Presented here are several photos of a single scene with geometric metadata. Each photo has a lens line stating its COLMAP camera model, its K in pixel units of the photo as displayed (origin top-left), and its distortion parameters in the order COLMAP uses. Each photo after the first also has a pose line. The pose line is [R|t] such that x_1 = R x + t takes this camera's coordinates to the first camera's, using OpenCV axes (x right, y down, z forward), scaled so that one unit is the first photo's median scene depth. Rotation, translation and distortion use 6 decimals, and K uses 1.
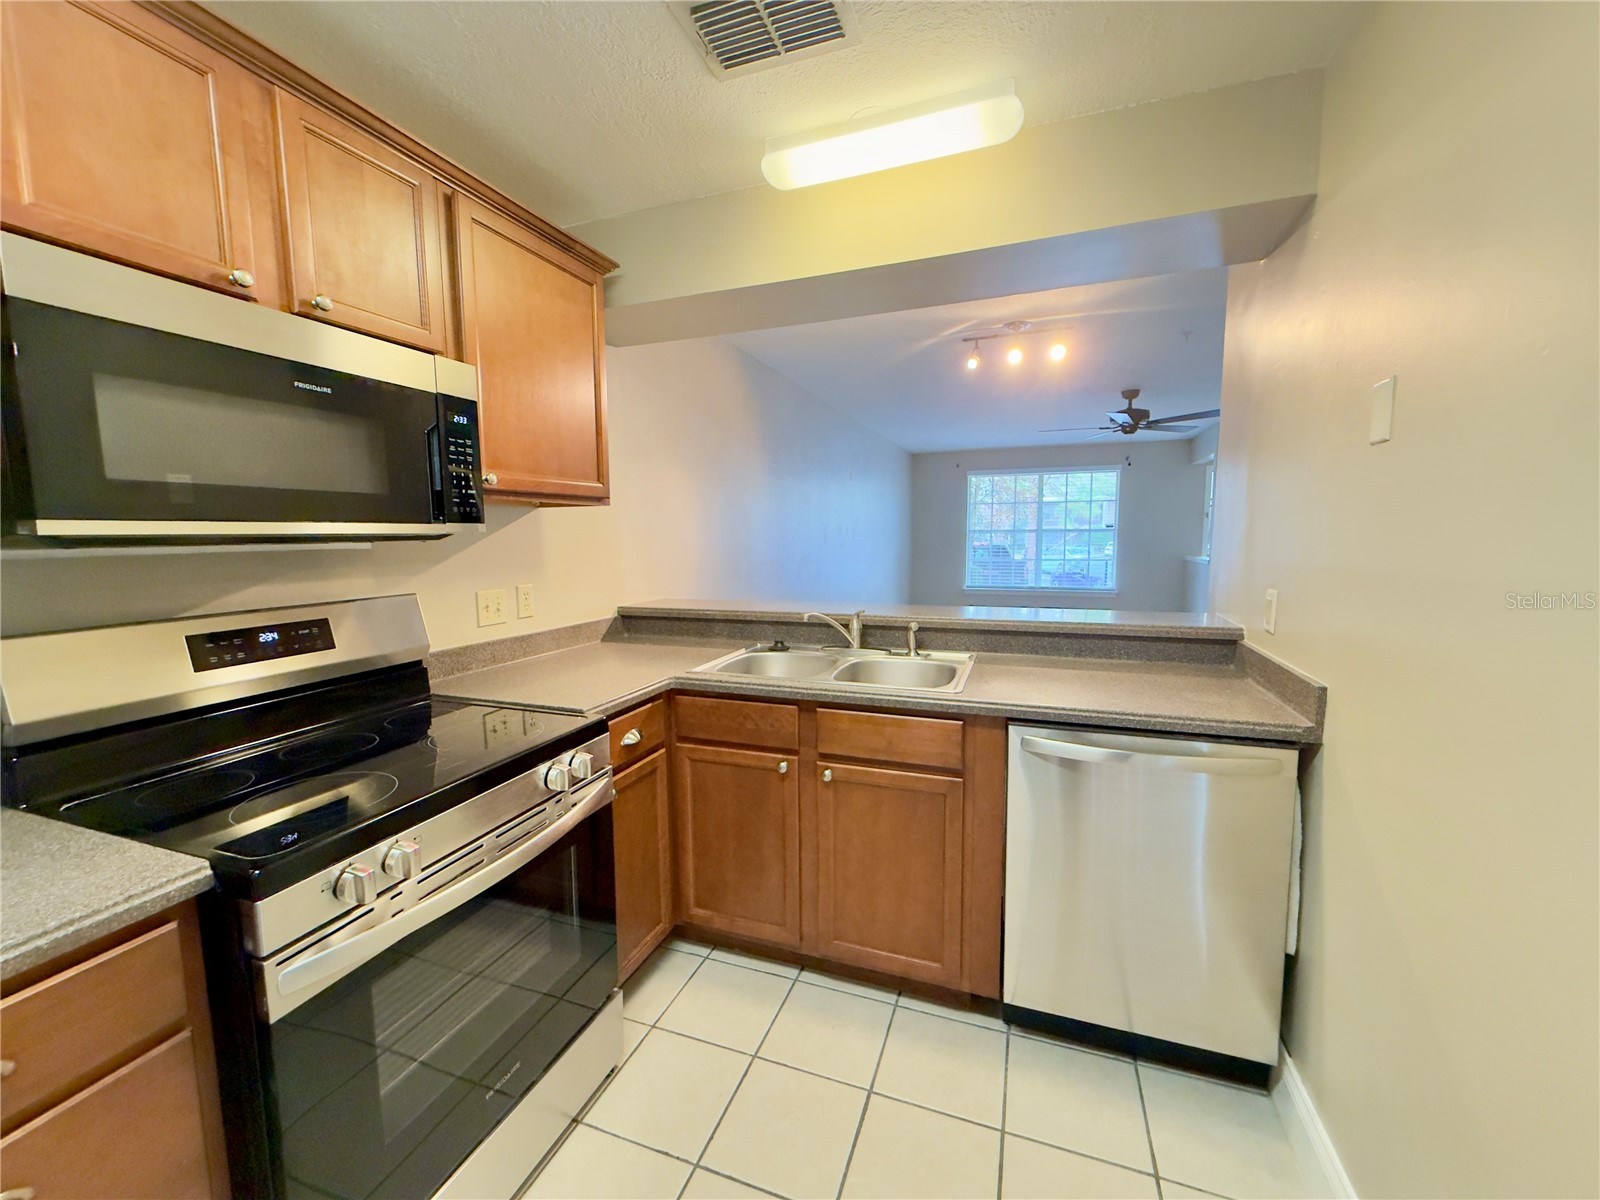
lens RADIAL K [[639.8, 0, 795.0], [0, 639.8, 597.4], [0, 0, 1]] dist [0.001225, 0.000122]
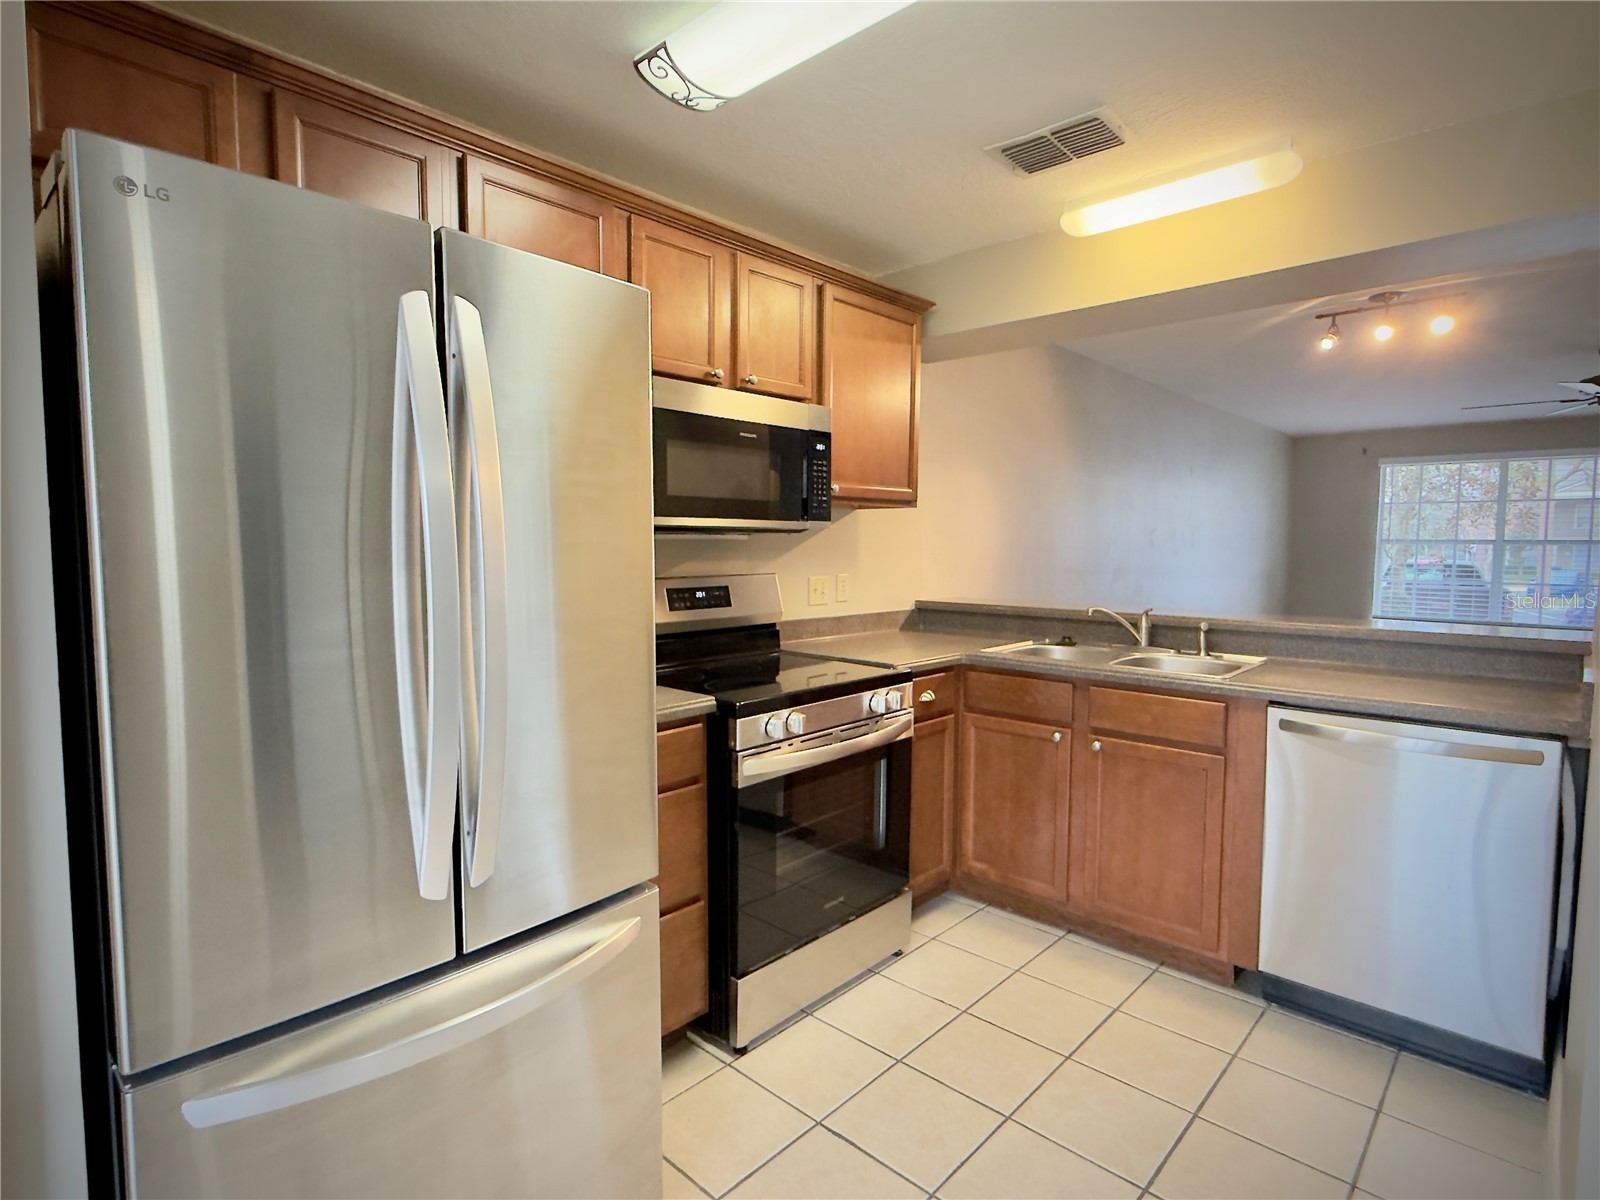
lens RADIAL K [[829.4, 0, 796.2], [0, 829.4, 597.3], [0, 0, 1]] dist [0.001483, 0.000423]
pose [[0.923473, 0.041822, -0.381378, 0.106113], [-0.053929, 0.998322, -0.021108, 0.073589], [0.379855, 0.040060, 0.924178, -0.552976]]
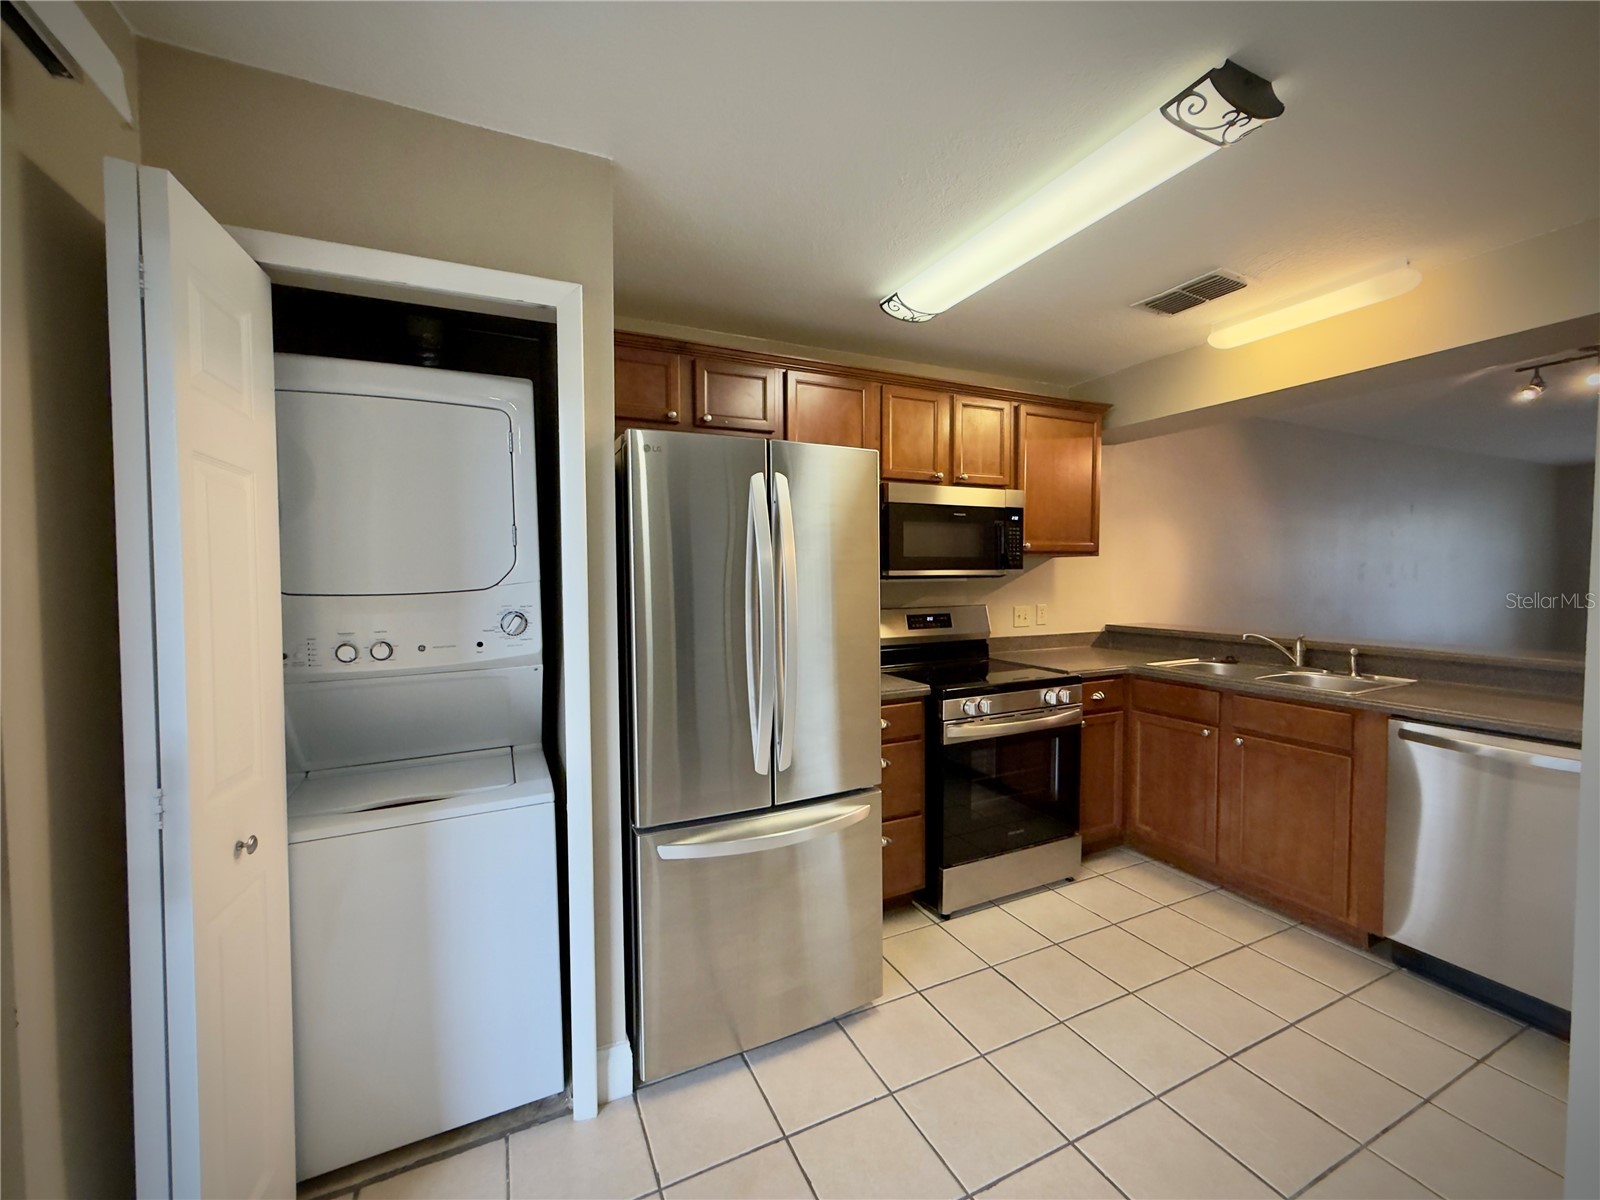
lens RADIAL K [[639.8, 0, 795.0], [0, 639.8, 597.4], [0, 0, 1]] dist [0.001225, 0.000122]
pose [[0.715373, 0.033527, -0.697938, 0.325753], [-0.071624, 0.997105, -0.025515, 0.059101], [0.695062, 0.068242, 0.715704, -0.743366]]
